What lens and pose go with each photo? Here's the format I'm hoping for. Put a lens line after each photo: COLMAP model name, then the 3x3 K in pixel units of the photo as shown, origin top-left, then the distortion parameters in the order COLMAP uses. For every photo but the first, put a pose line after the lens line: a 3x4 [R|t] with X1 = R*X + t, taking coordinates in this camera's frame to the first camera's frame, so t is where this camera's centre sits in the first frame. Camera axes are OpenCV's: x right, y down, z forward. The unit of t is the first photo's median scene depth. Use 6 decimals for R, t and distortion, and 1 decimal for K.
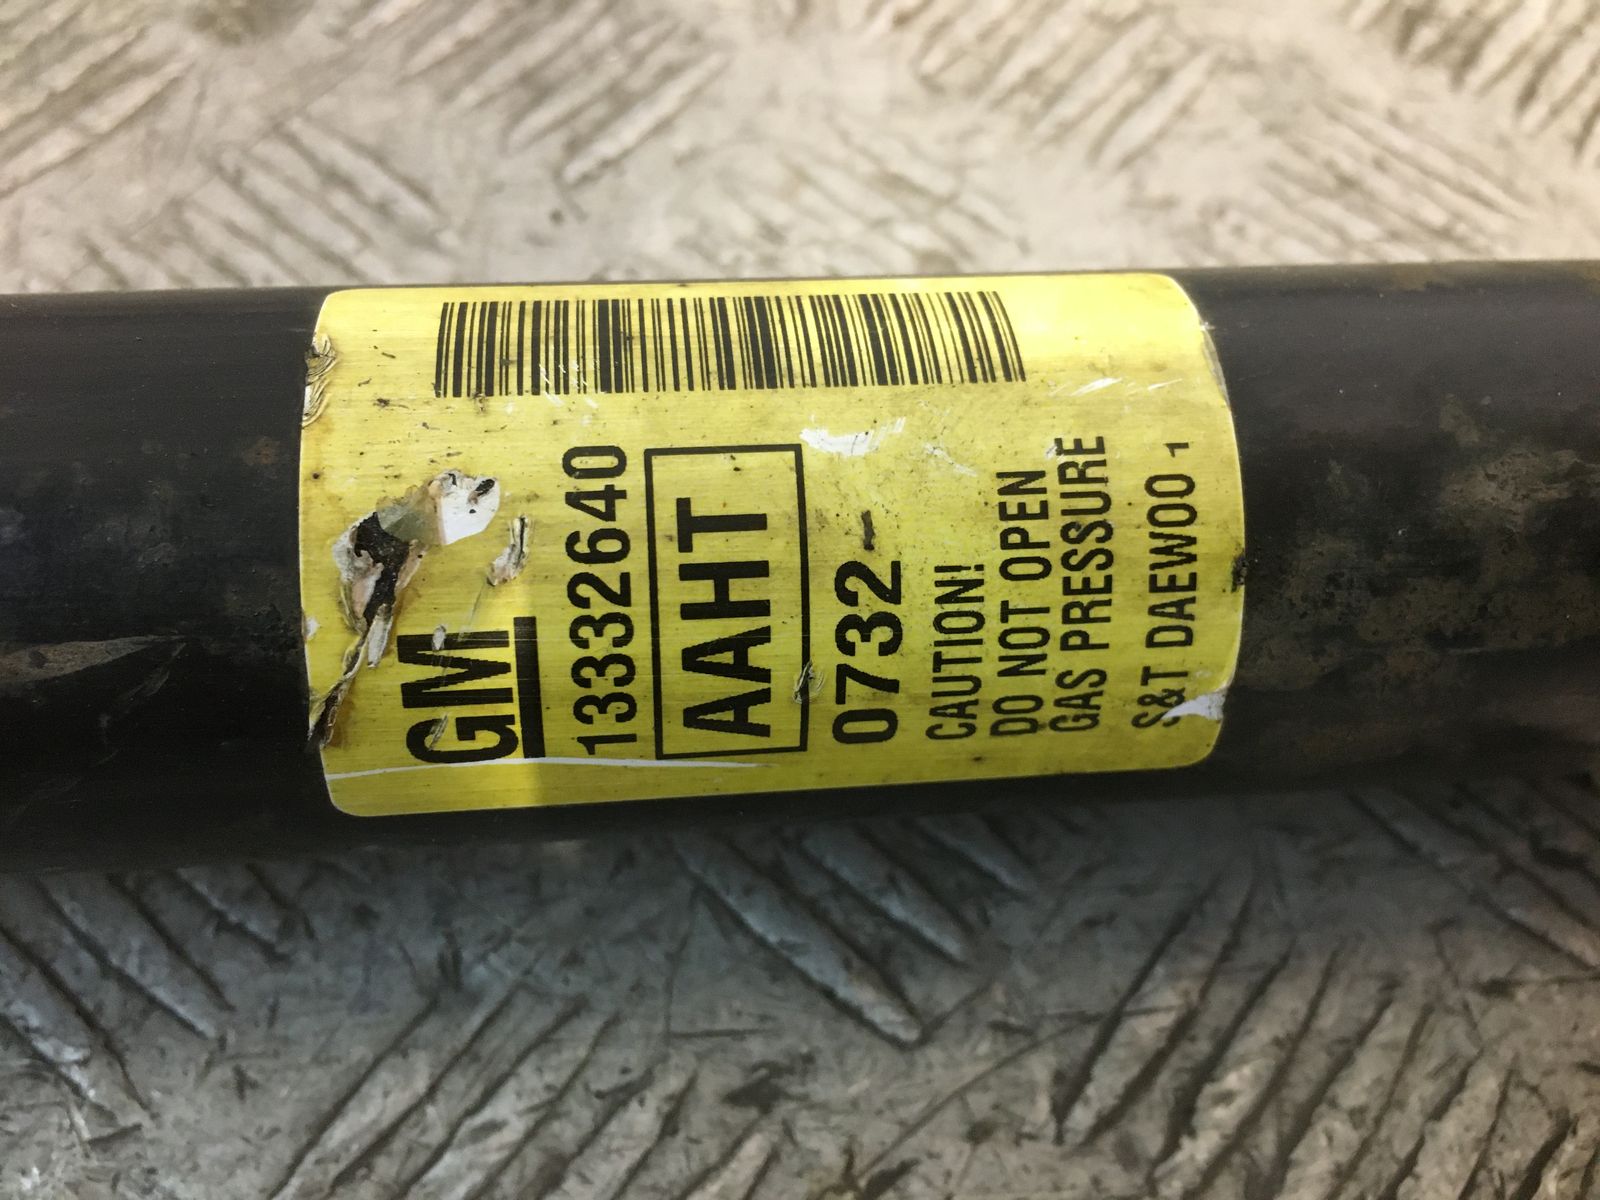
lens RADIAL K [[1364.8, 0, 797.1], [0, 1364.8, 599.8], [0, 0, 1]] dist [0.072886, -0.088716]
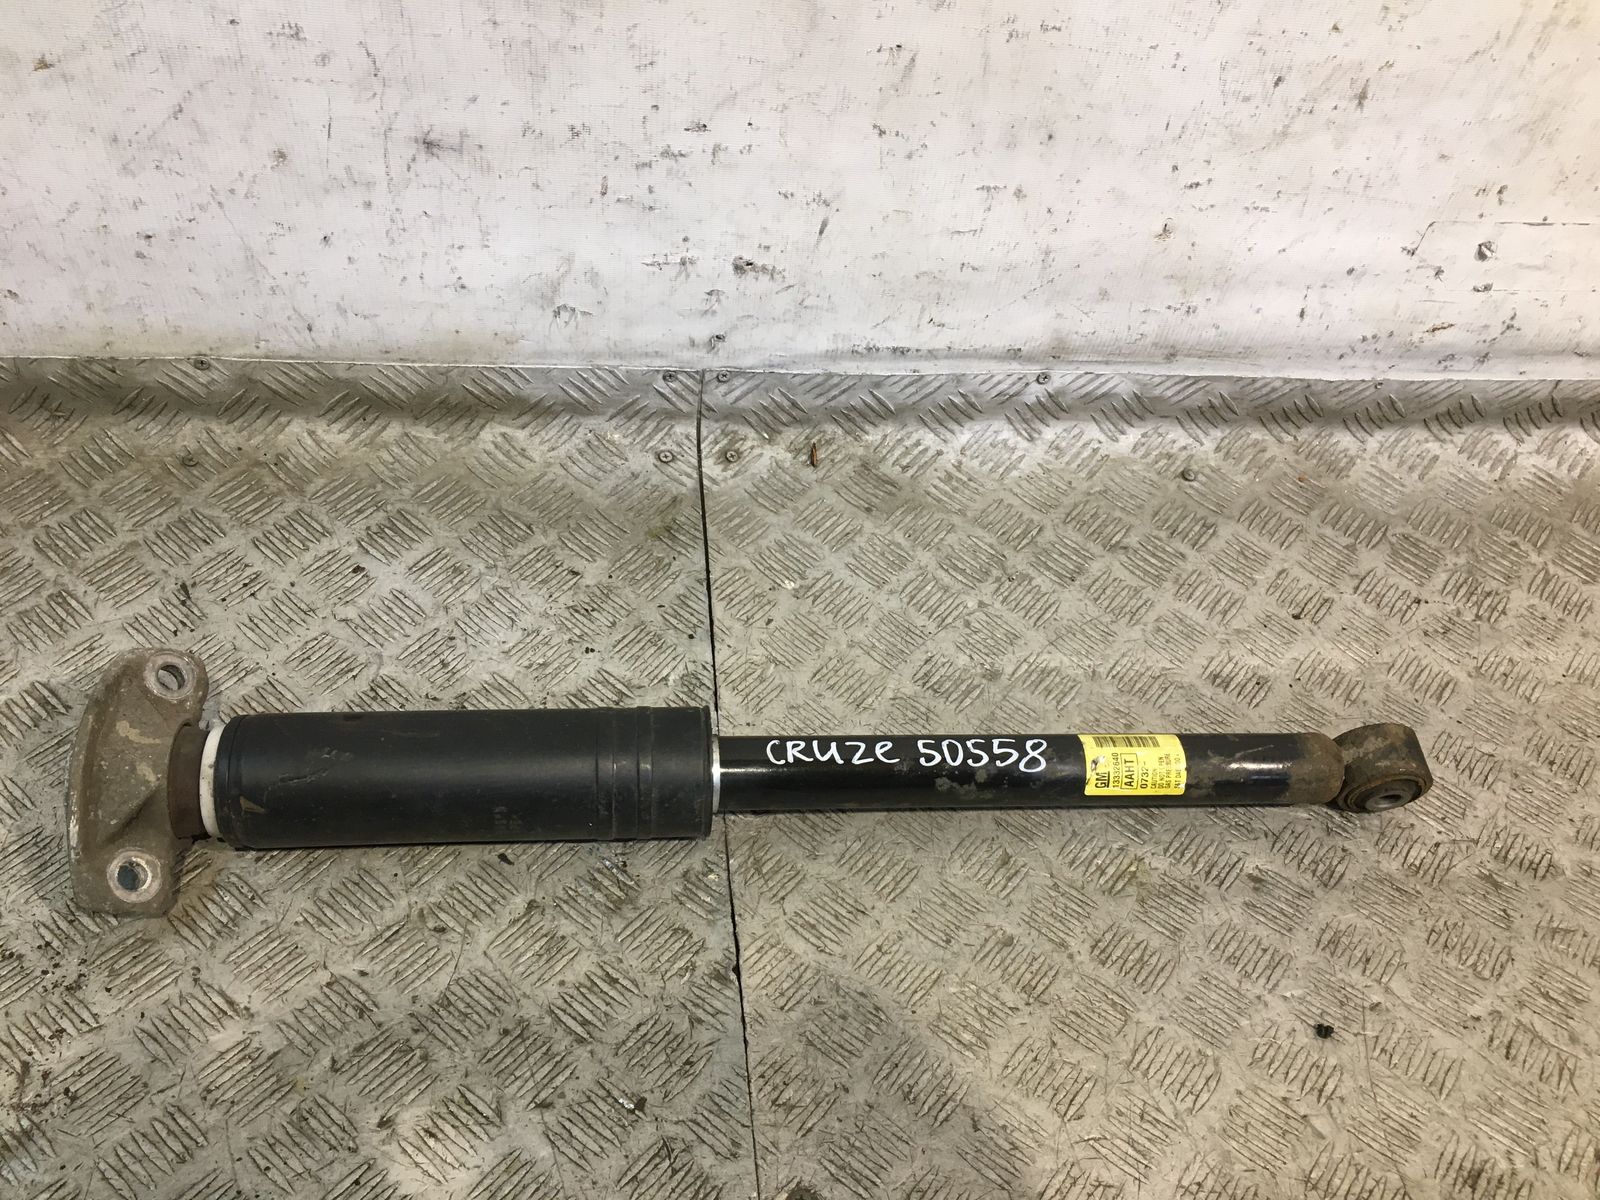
lens RADIAL K [[1364.8, 0, 796.1], [0, 1364.8, 594.5], [0, 0, 1]] dist [0.072886, -0.088716]
pose [[0.999275, 0.026204, 0.027605, -1.848278], [-0.017780, 0.962646, -0.270177, 0.999570], [-0.033654, 0.269491, 0.962415, -5.812462]]
